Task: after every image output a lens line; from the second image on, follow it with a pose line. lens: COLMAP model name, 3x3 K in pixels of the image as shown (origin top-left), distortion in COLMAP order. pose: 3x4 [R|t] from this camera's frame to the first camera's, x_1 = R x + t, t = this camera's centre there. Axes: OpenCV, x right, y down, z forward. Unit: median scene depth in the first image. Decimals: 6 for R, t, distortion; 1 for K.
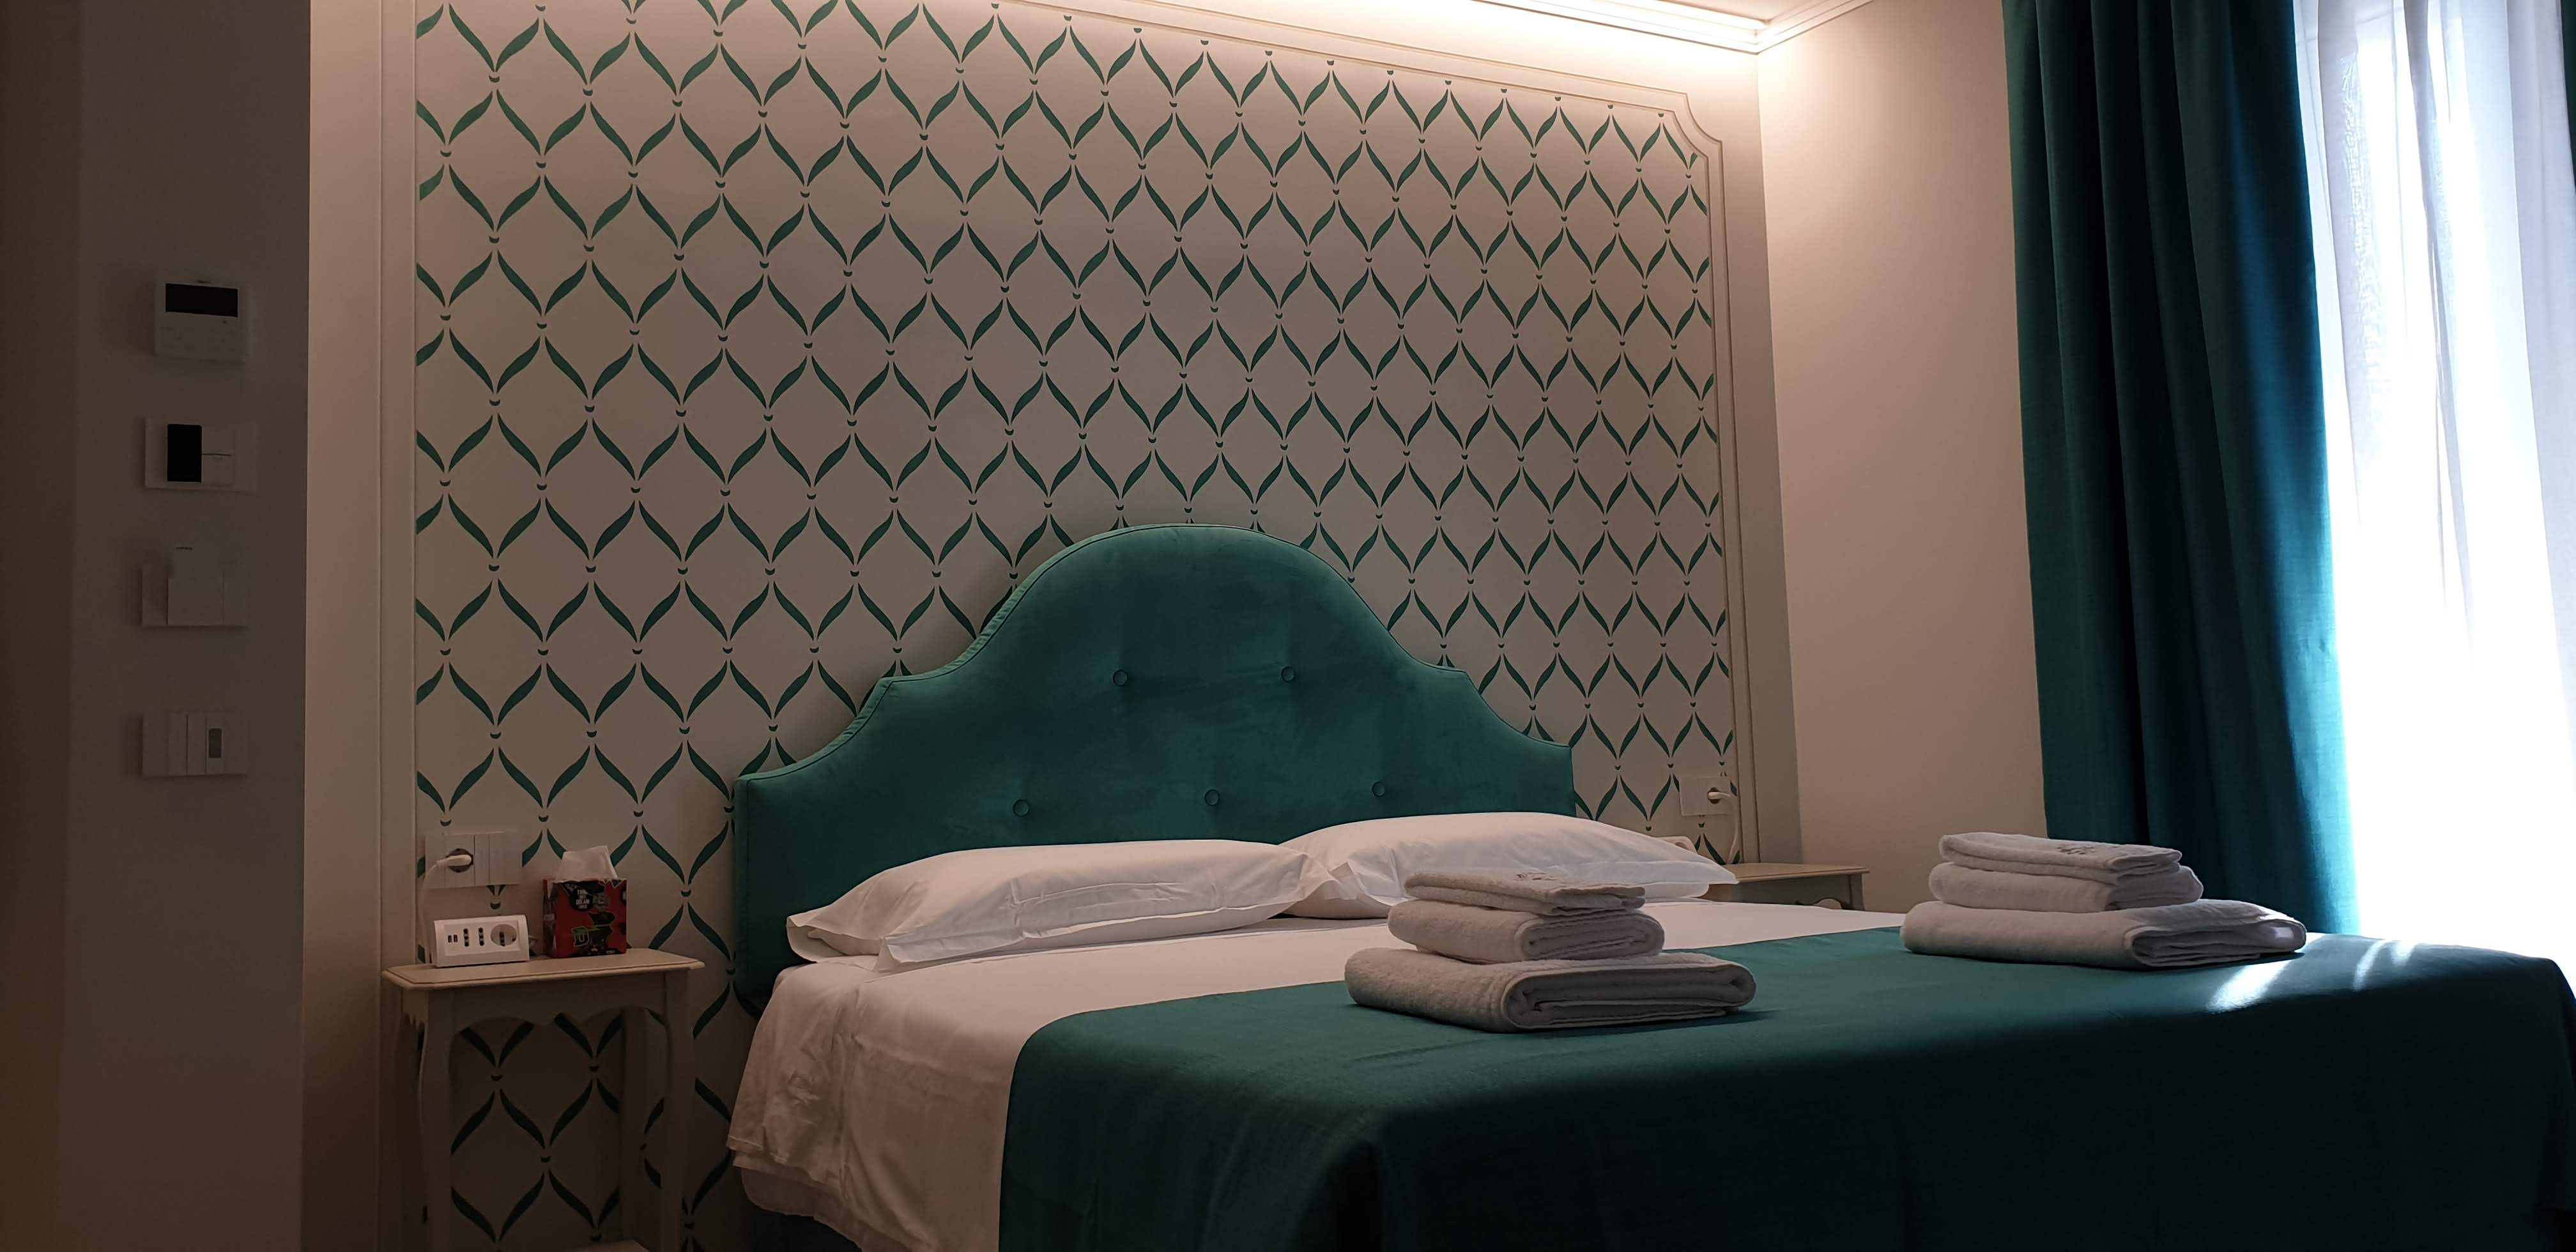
lens RADIAL K [[2024.4, 0, 1280.4], [0, 2024.4, 585.7], [0, 0, 1]] dist [0.164848, -0.460885]
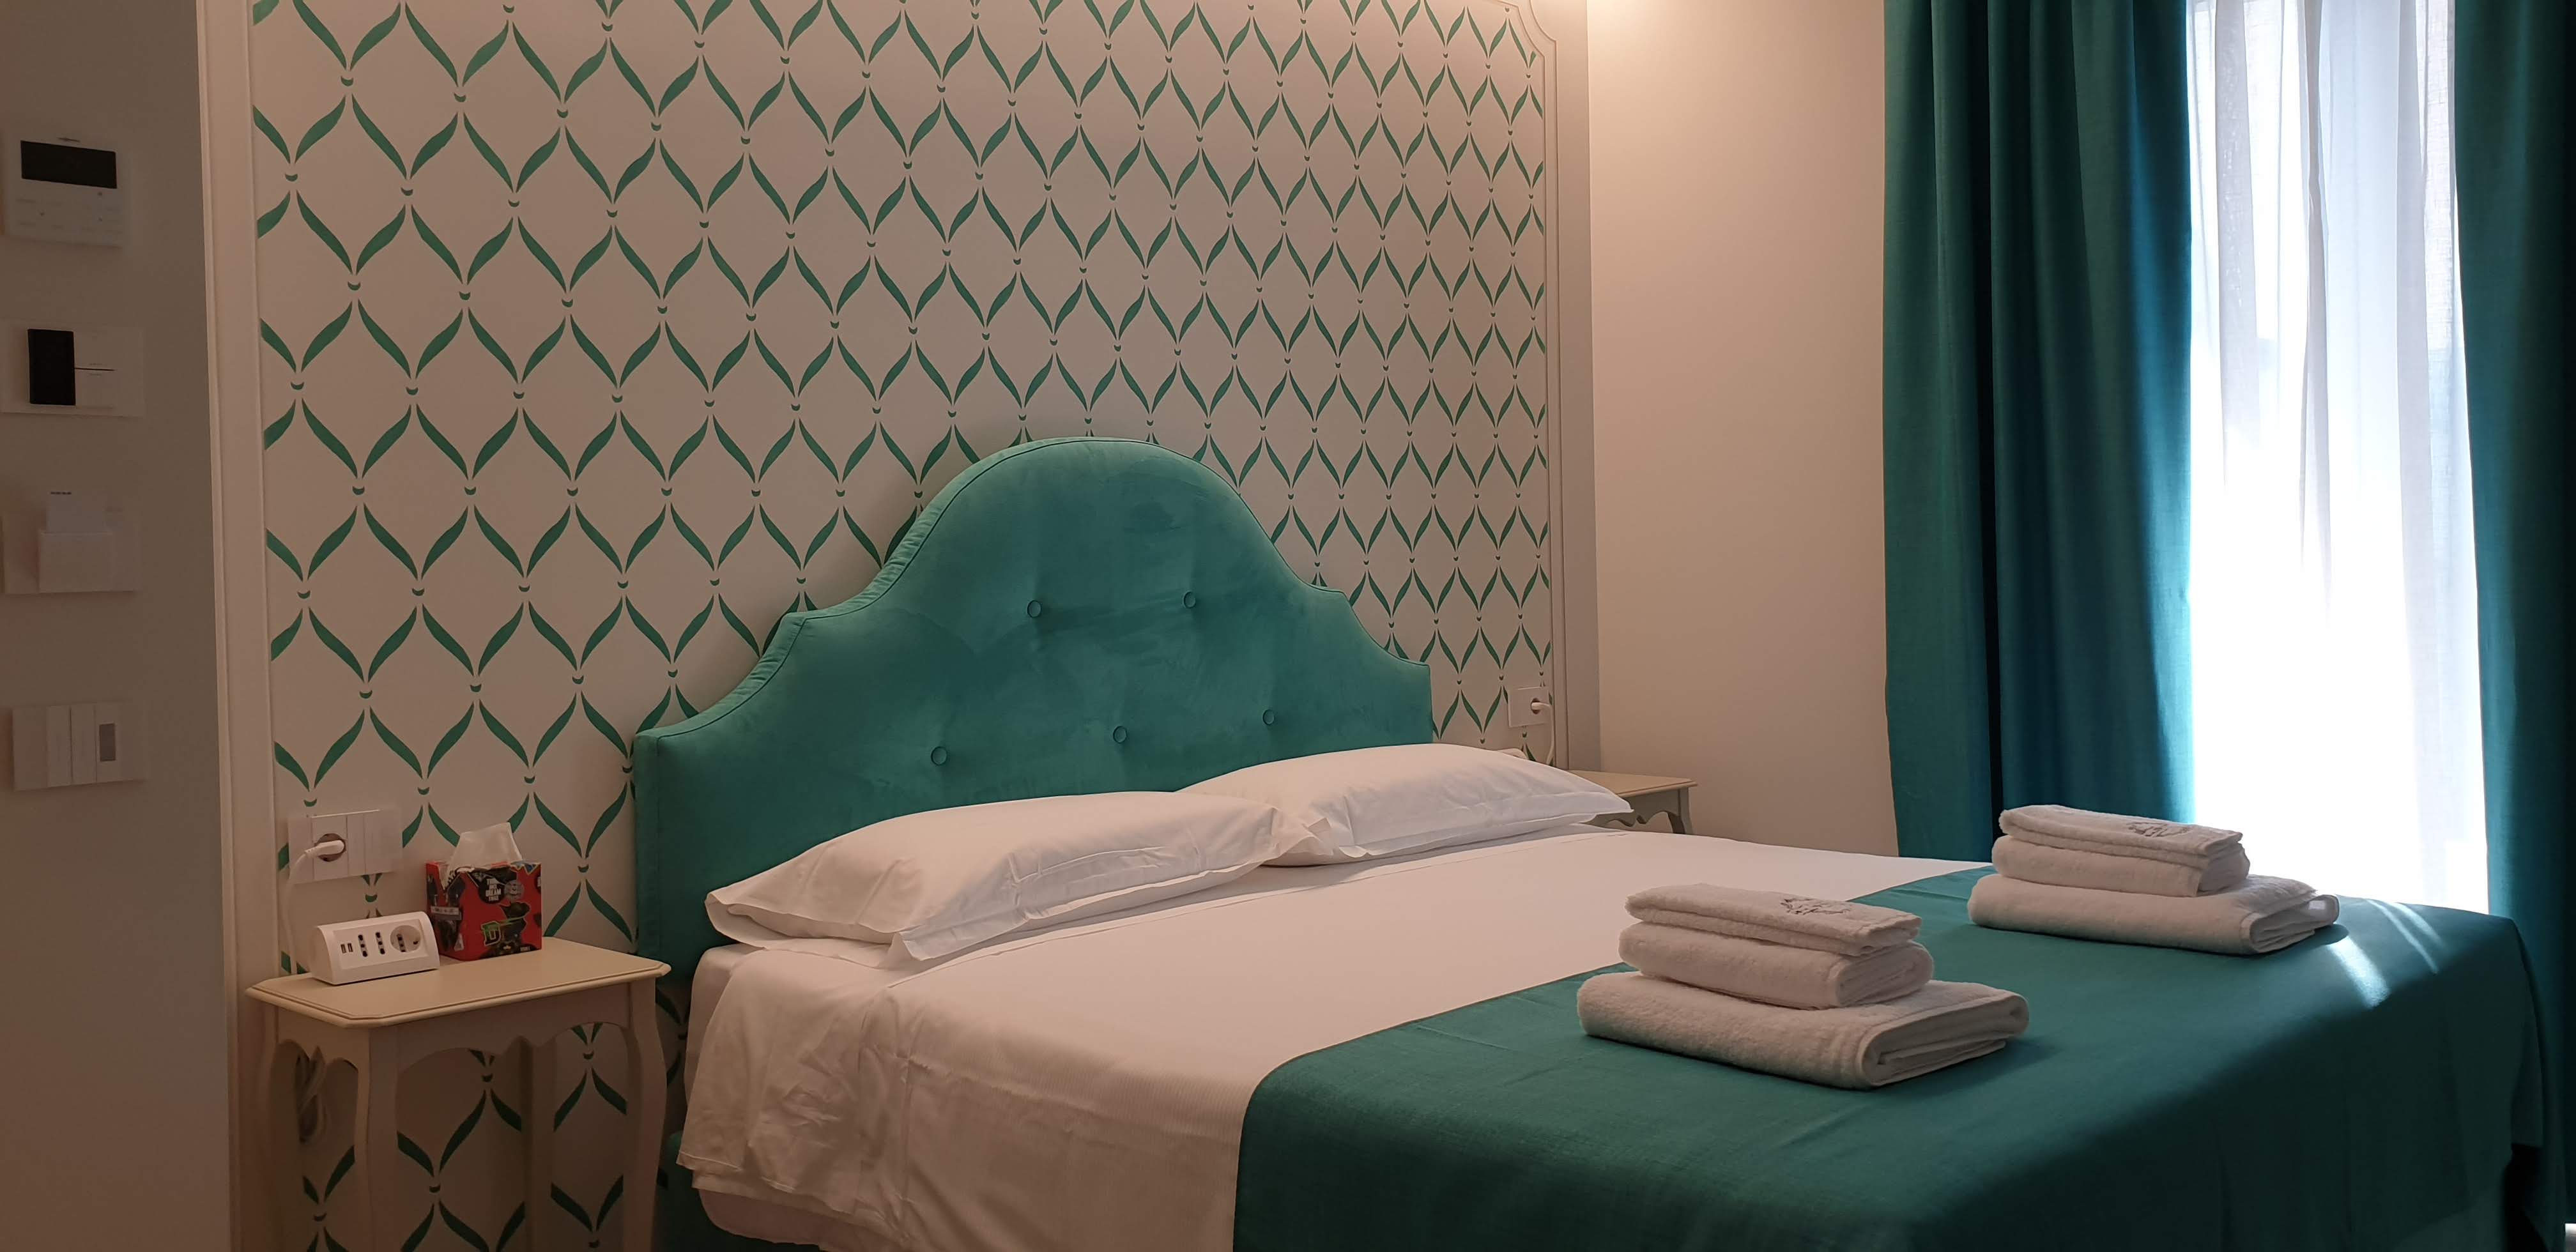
lens RADIAL K [[2018.0, 0, 1297.9], [0, 2018.0, 587.5], [0, 0, 1]] dist [0.126268, -0.292446]
pose [[0.958850, 0.009101, 0.283769, -0.246532], [-0.035962, 0.995329, 0.089591, -0.054814], [-0.281628, -0.096109, 0.954698, 0.108902]]
